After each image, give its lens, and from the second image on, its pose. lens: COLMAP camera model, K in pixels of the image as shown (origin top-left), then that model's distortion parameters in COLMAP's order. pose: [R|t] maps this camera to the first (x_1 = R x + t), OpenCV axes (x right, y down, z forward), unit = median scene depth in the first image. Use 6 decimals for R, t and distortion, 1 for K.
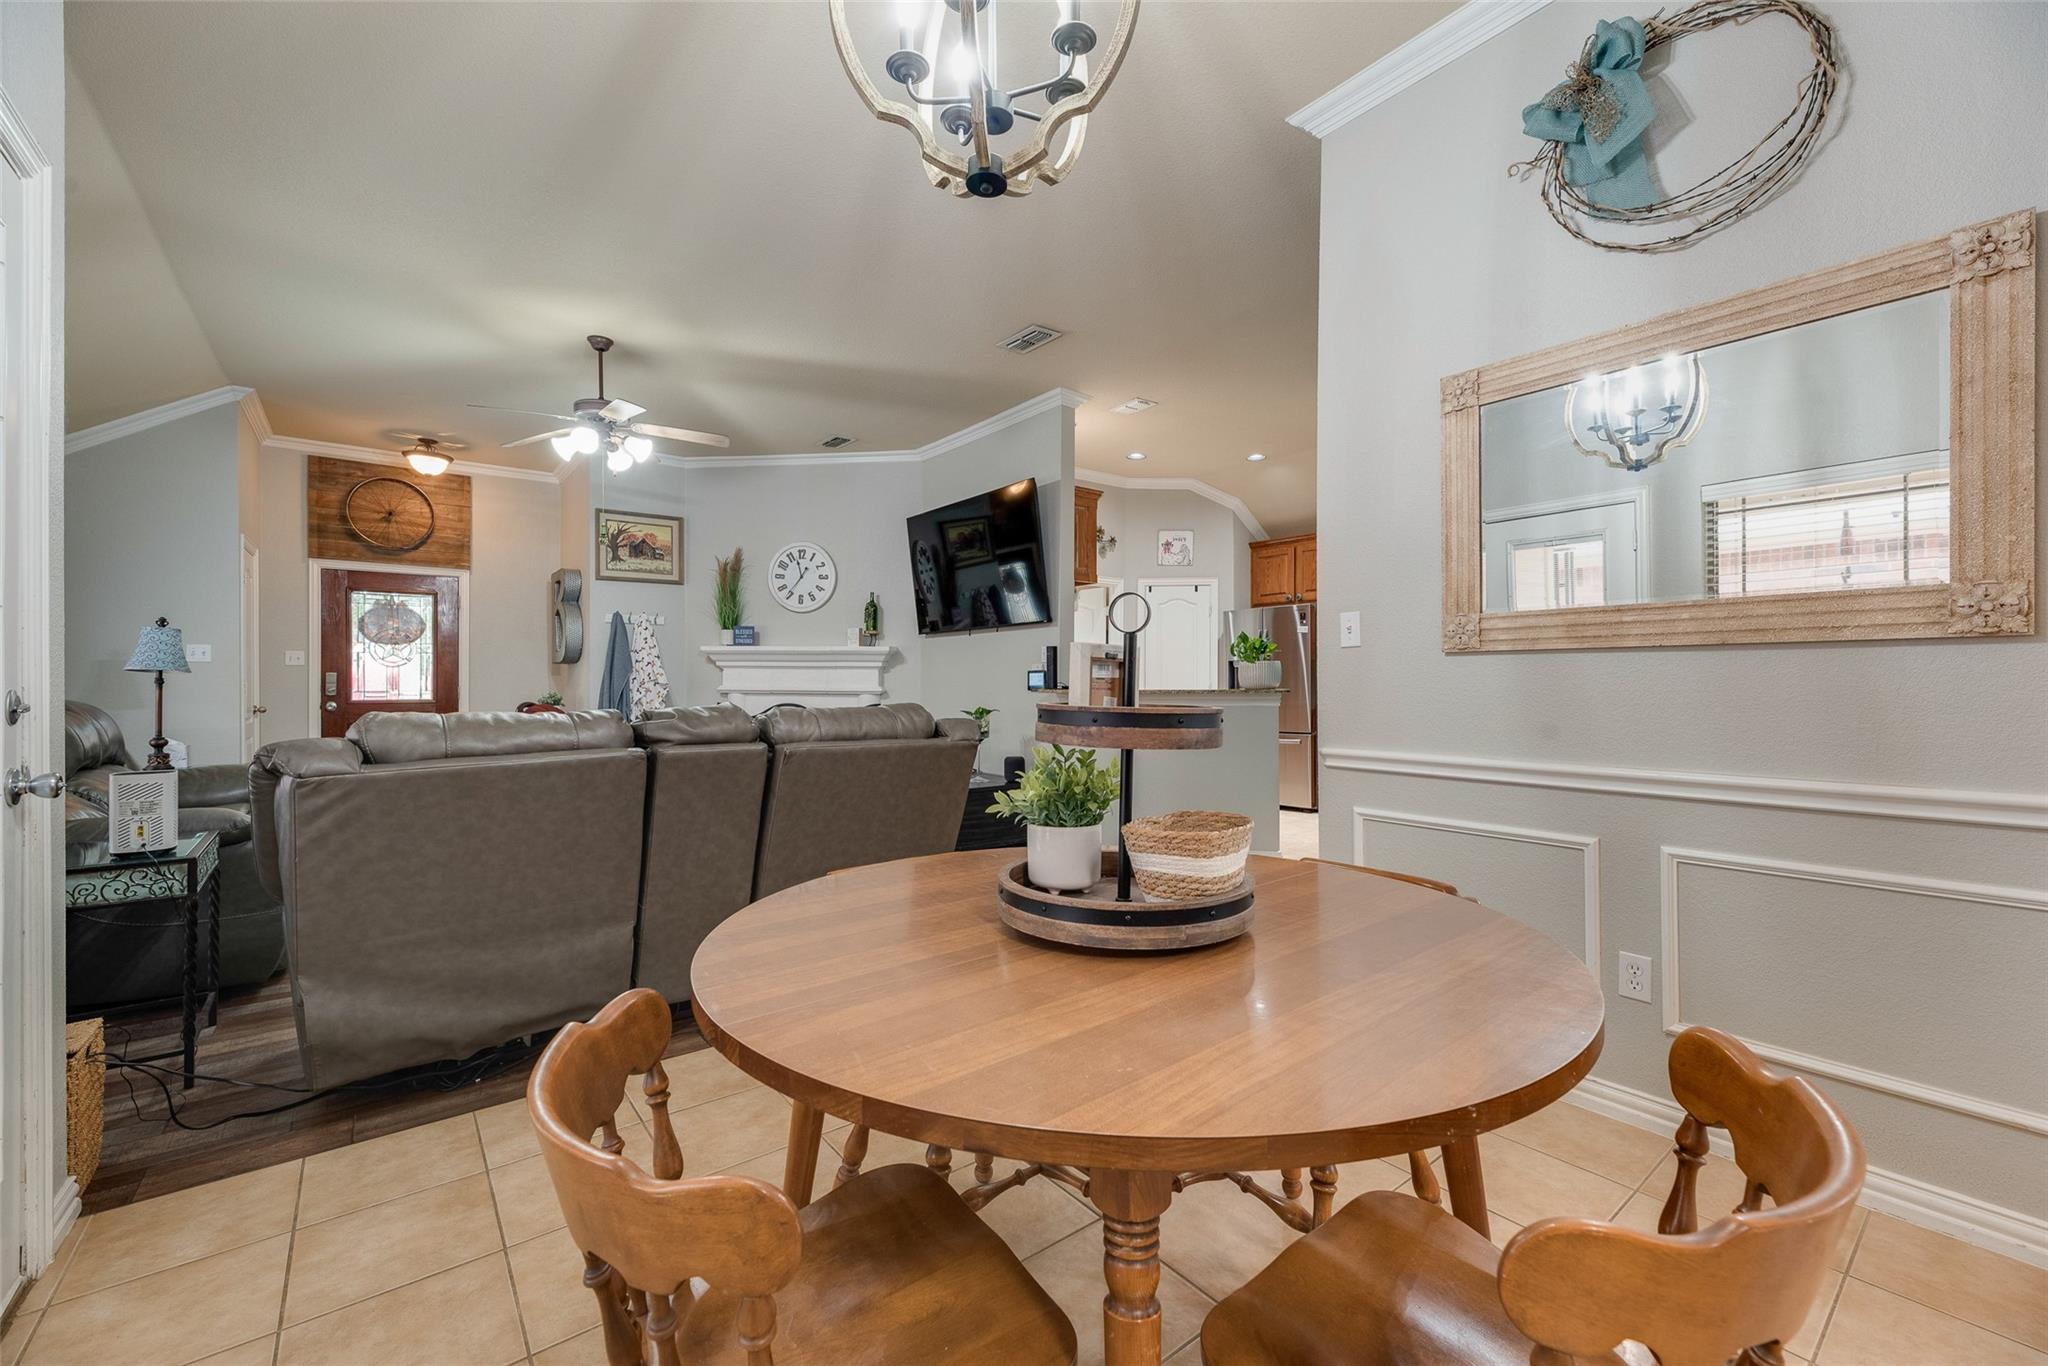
lens RADIAL K [[826.1, 0, 1039.7], [0, 826.1, 684.3], [0, 0, 1]] dist [0.001149, -0.000137]
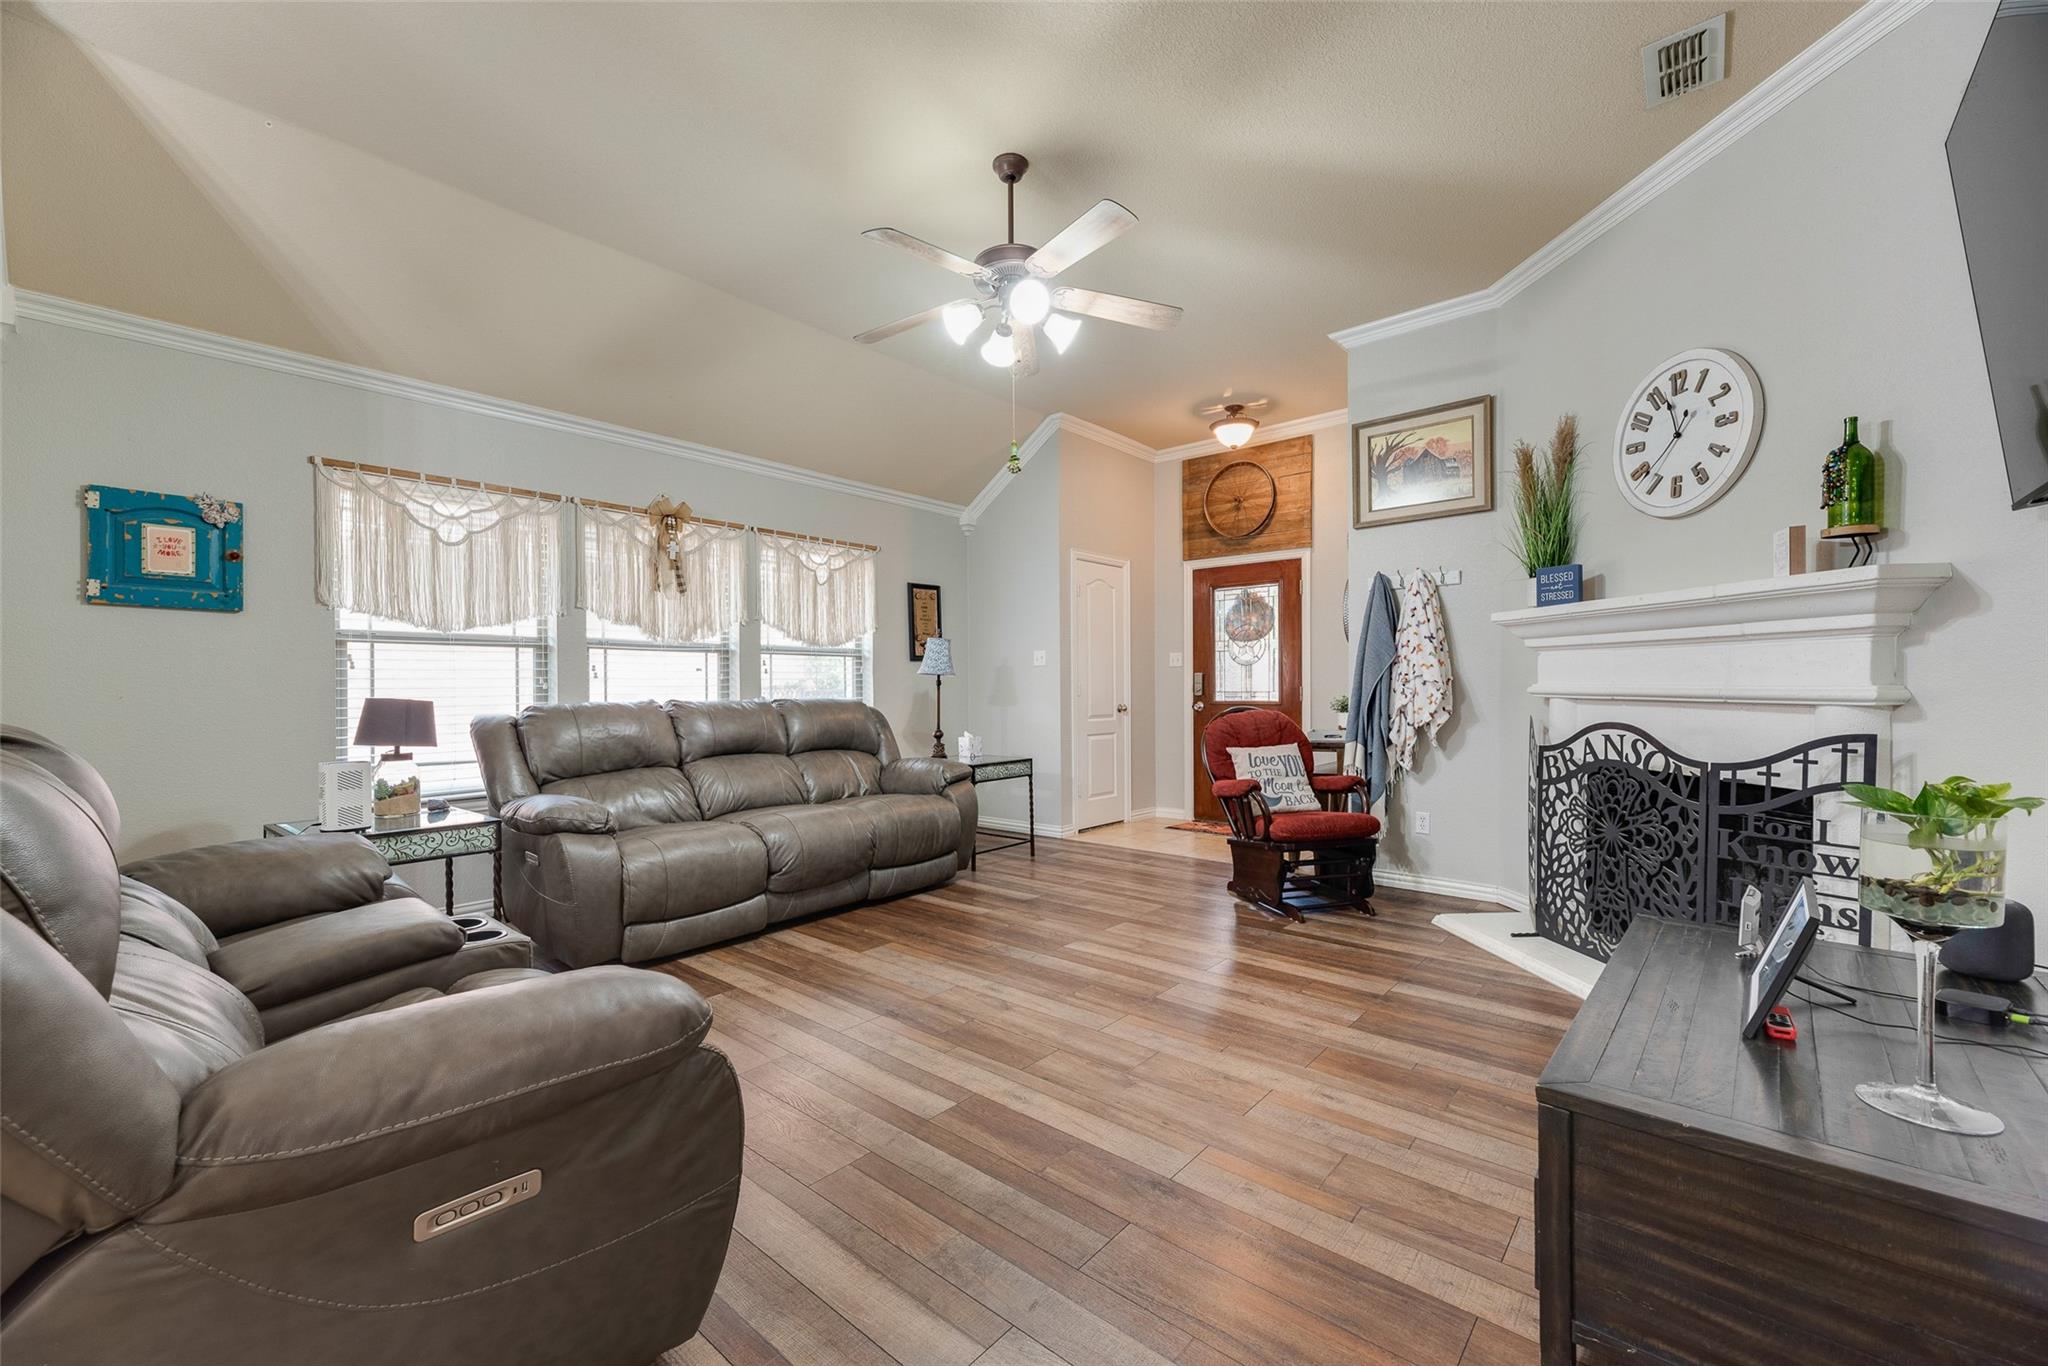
lens RADIAL K [[826.1, 0, 1023.2], [0, 826.1, 691.8], [0, 0, 1]] dist [0.001149, -0.000137]
pose [[0.187960, 0.003995, -0.982169, 0.079593], [0.003015, 0.999985, 0.004644, 0.003071], [0.982172, -0.003834, 0.187945, 0.589278]]
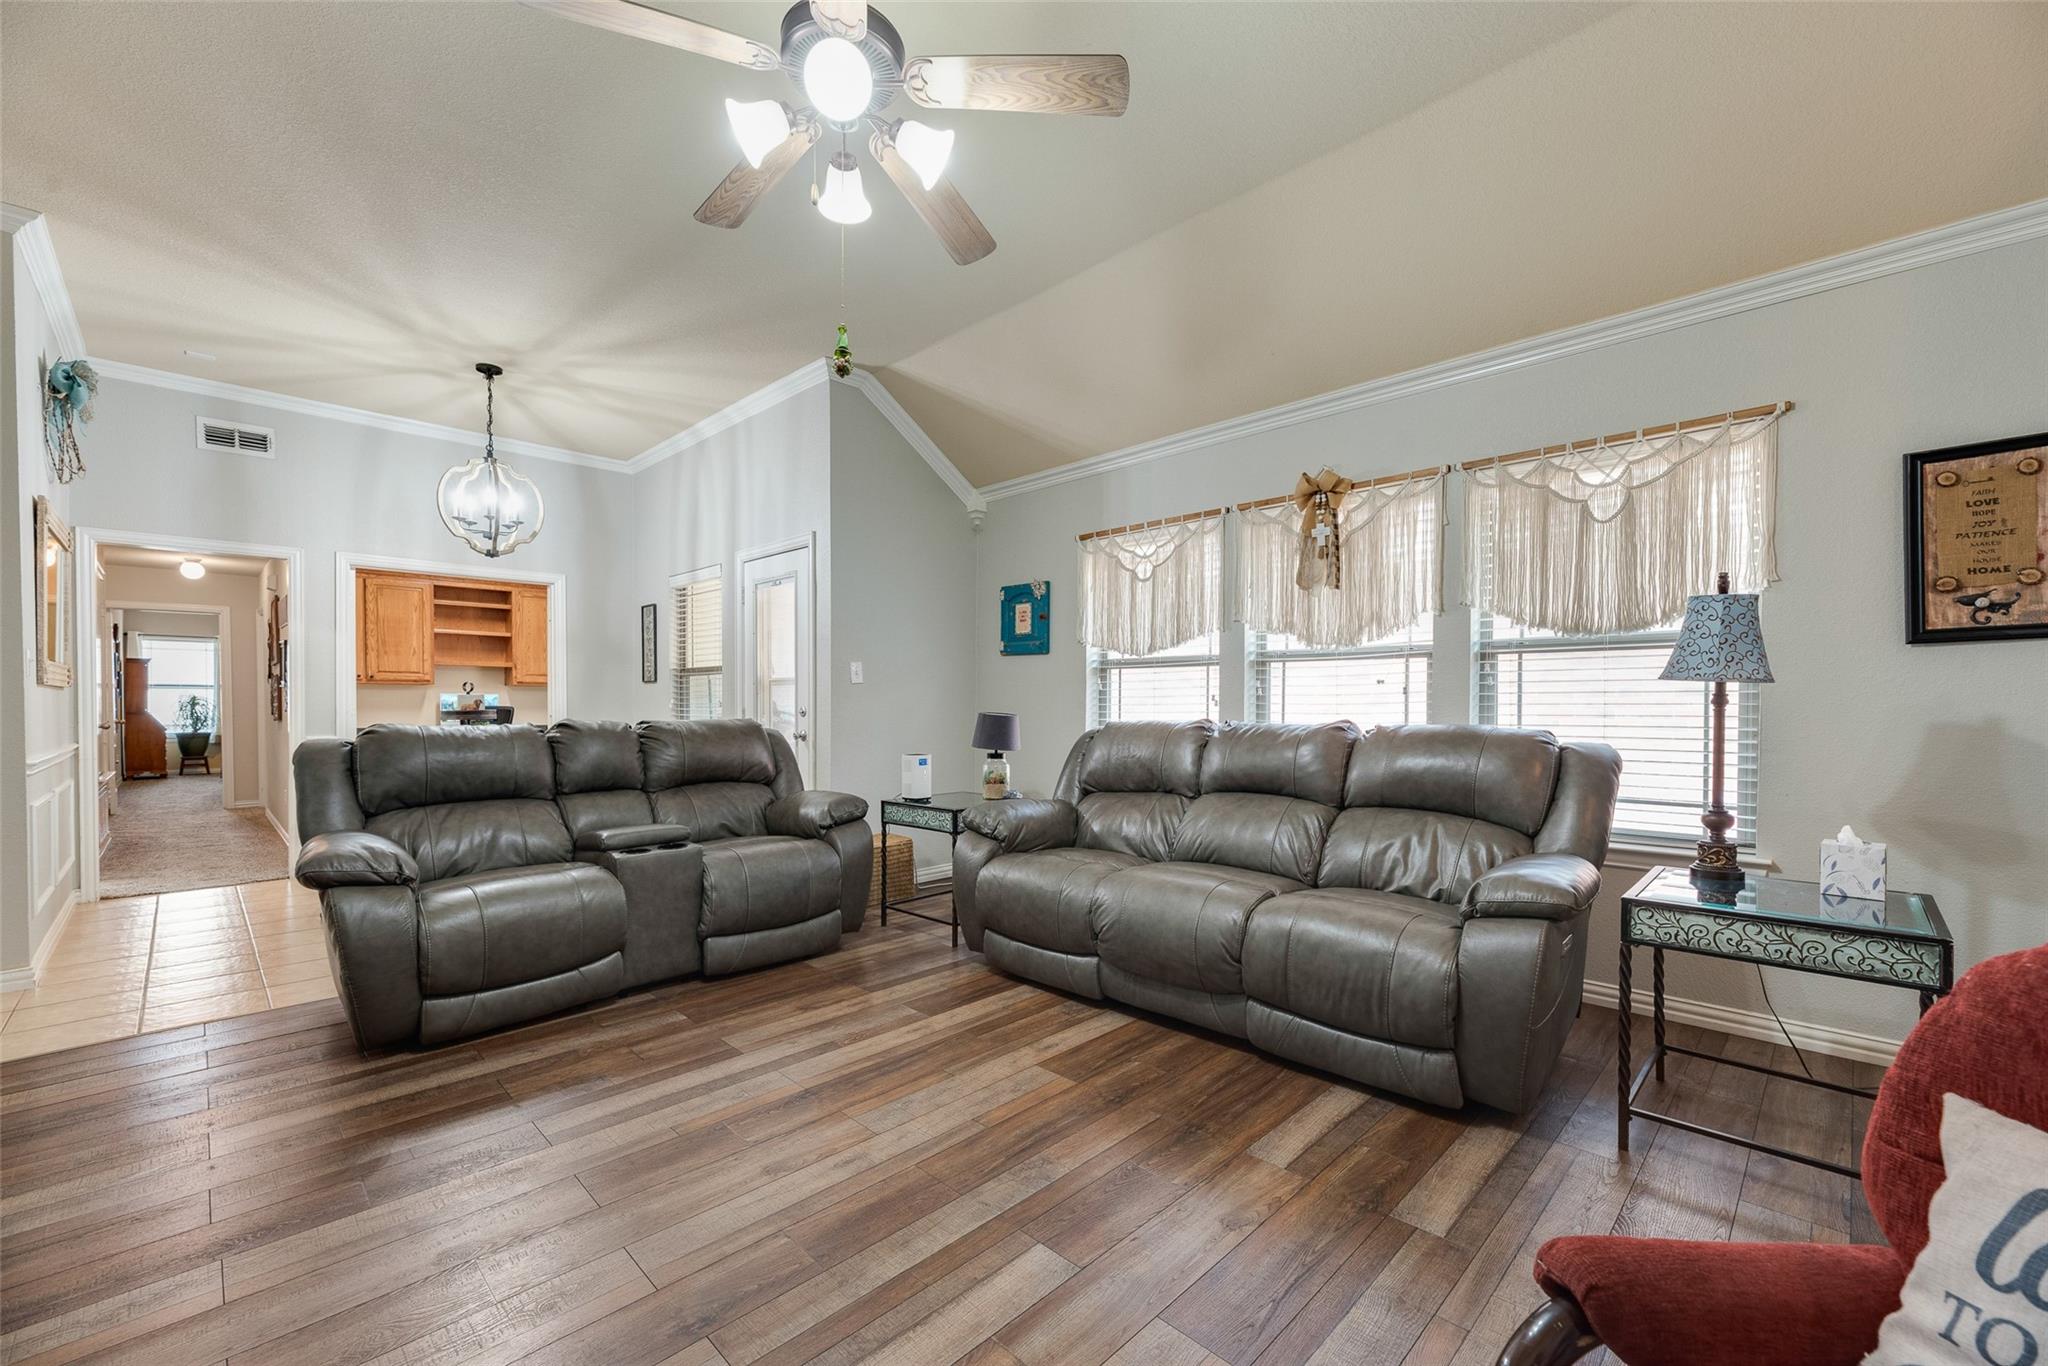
lens RADIAL K [[826.1, 0, 1022.7], [0, 826.1, 711.2], [0, 0, 1]] dist [0.001149, -0.000137]
pose [[-0.993619, 0.005377, -0.112658, -0.383742], [0.003451, 0.999845, 0.017285, -0.004483], [0.112734, 0.016786, -0.993483, 0.956476]]
